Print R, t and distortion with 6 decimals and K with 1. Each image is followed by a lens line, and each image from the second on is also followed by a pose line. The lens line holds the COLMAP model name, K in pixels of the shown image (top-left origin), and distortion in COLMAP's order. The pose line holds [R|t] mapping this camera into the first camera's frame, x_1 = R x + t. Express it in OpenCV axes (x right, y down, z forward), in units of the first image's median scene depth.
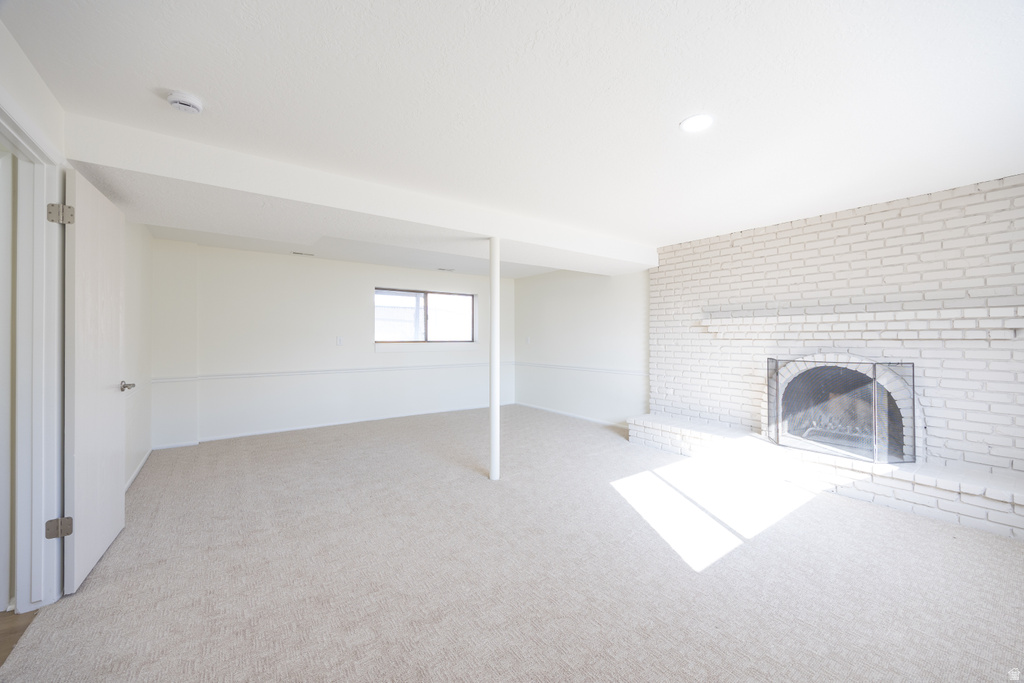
lens RADIAL K [[395.8, 0, 507.3], [0, 395.8, 333.0], [0, 0, 1]] dist [0.000027, 0.000132]
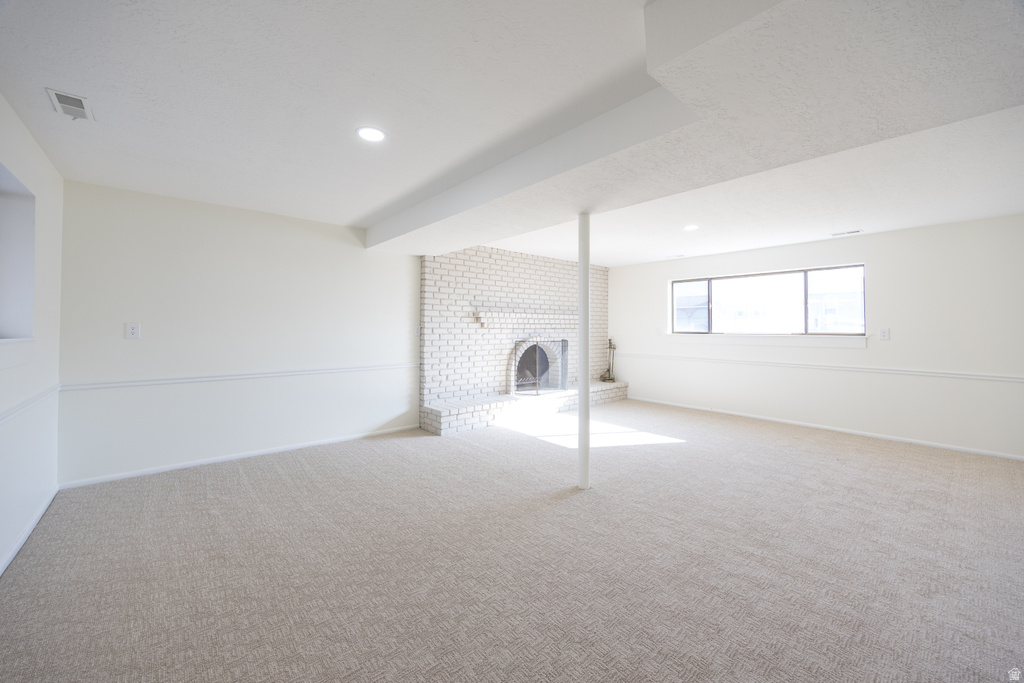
lens RADIAL K [[400.5, 0, 514.1], [0, 400.5, 323.0], [0, 0, 1]] dist [0.001011, 0.000177]
pose [[-0.087461, 0.013260, 0.996080, -0.800261], [-0.015173, 0.999778, -0.014641, 0.017207], [-0.996052, -0.016394, -0.087241, 1.091852]]
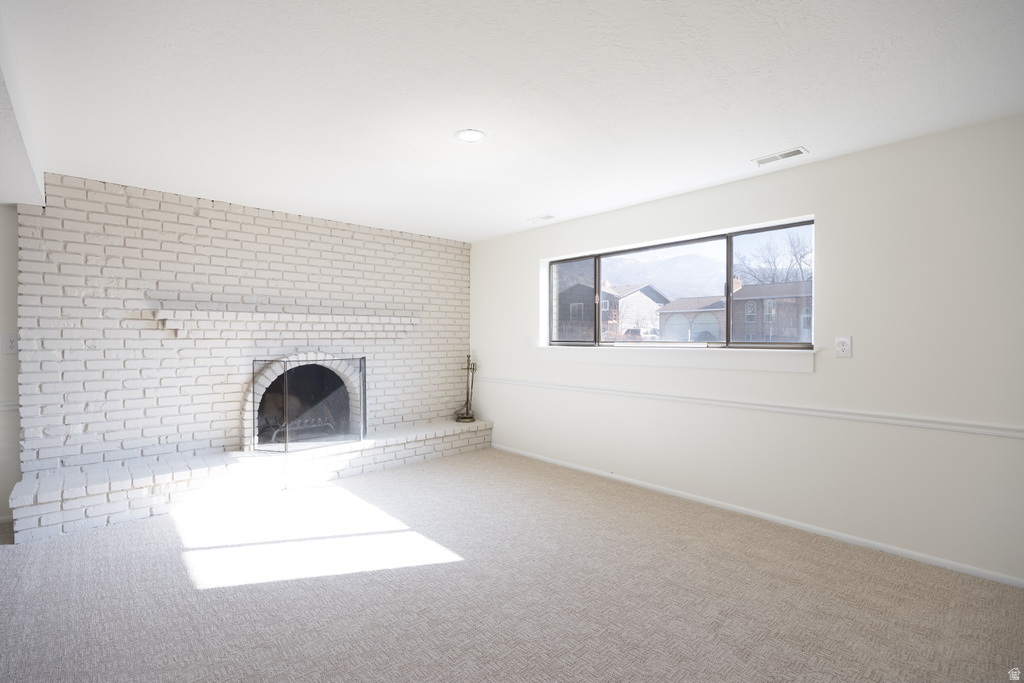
lens RADIAL K [[474.4, 0, 514.5], [0, 474.4, 345.8], [0, 0, 1]] dist [-0.003559, -0.001321]
pose [[-0.111459, -0.016039, 0.993640, -0.418674], [-0.011434, 0.999824, 0.014856, 0.009043], [-0.993703, -0.009705, -0.111623, 0.526571]]
